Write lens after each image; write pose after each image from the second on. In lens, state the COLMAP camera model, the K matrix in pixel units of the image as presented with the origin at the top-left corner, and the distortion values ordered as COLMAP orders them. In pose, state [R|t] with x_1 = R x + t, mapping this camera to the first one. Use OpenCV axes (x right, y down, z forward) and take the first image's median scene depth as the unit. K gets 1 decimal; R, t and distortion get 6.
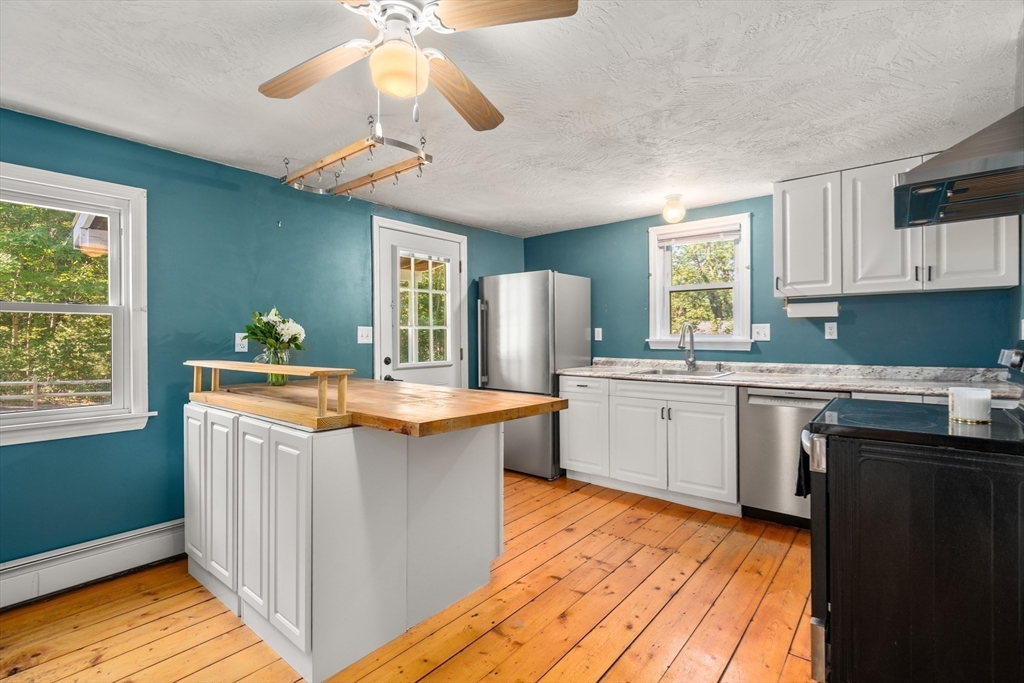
lens RADIAL K [[474.9, 0, 507.3], [0, 474.9, 337.4], [0, 0, 1]] dist [0.001561, 0.000414]
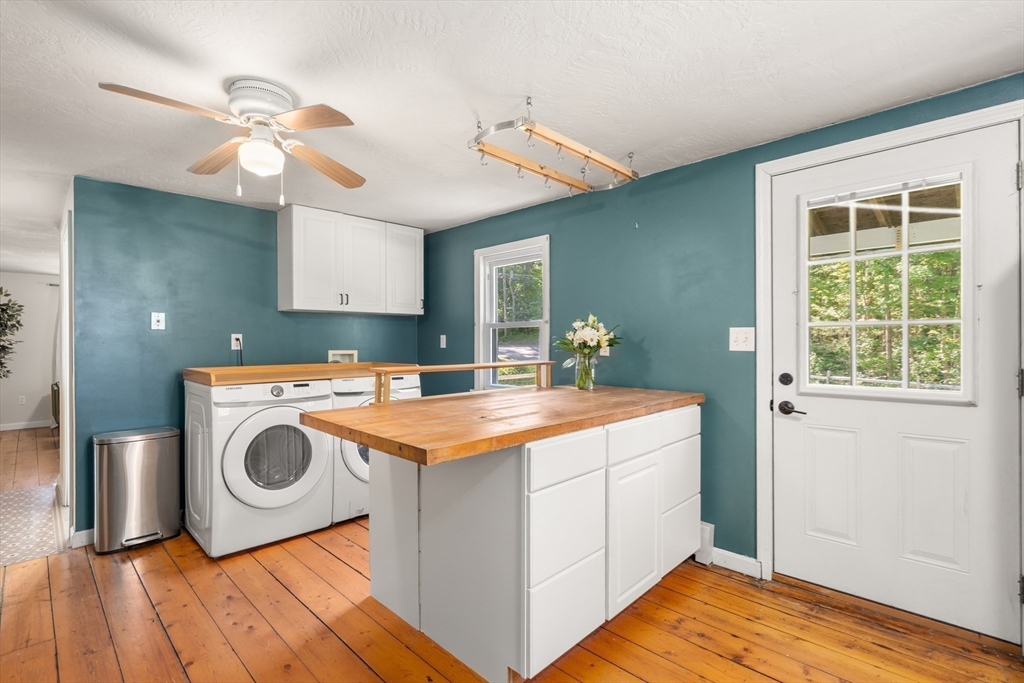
lens RADIAL K [[474.9, 0, 507.3], [0, 474.9, 337.4], [0, 0, 1]] dist [0.001561, 0.000414]
pose [[-0.084540, -0.007956, -0.996388, 0.584733], [0.002691, 0.999963, -0.008213, -0.003428], [0.996416, -0.003376, -0.084515, 0.941566]]
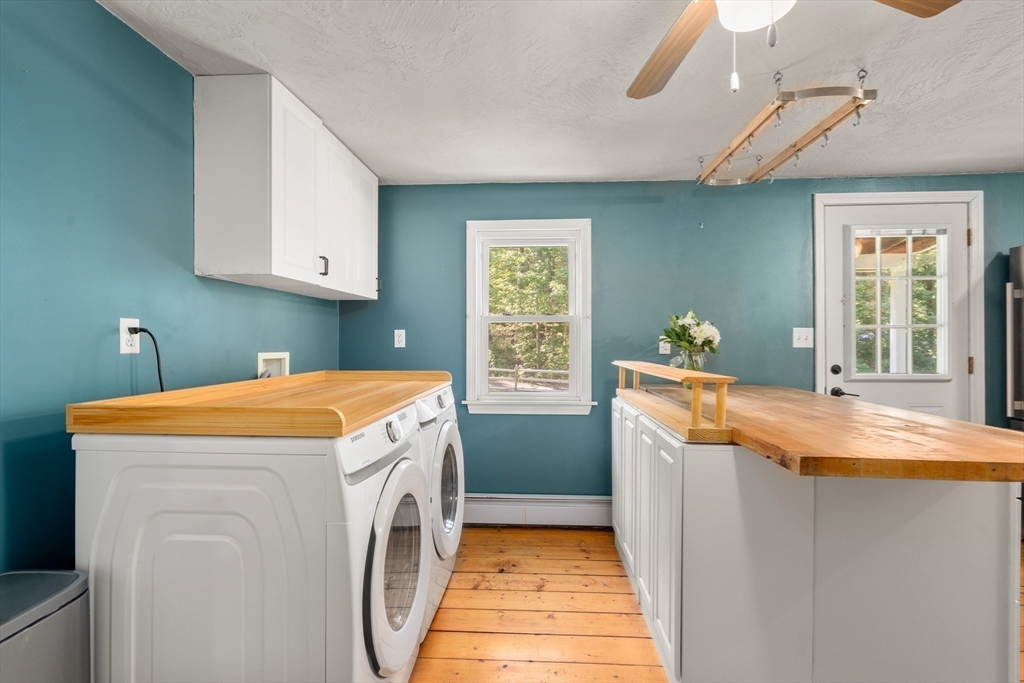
lens RADIAL K [[463.9, 0, 512.9], [0, 463.9, 343.1], [0, 0, 1]] dist [-0.001324, -0.000018]
pose [[0.598055, 0.005395, -0.801437, 0.070937], [-0.001372, 0.999983, 0.005707, 0.000817], [0.801454, -0.002313, 0.598052, 0.121513]]
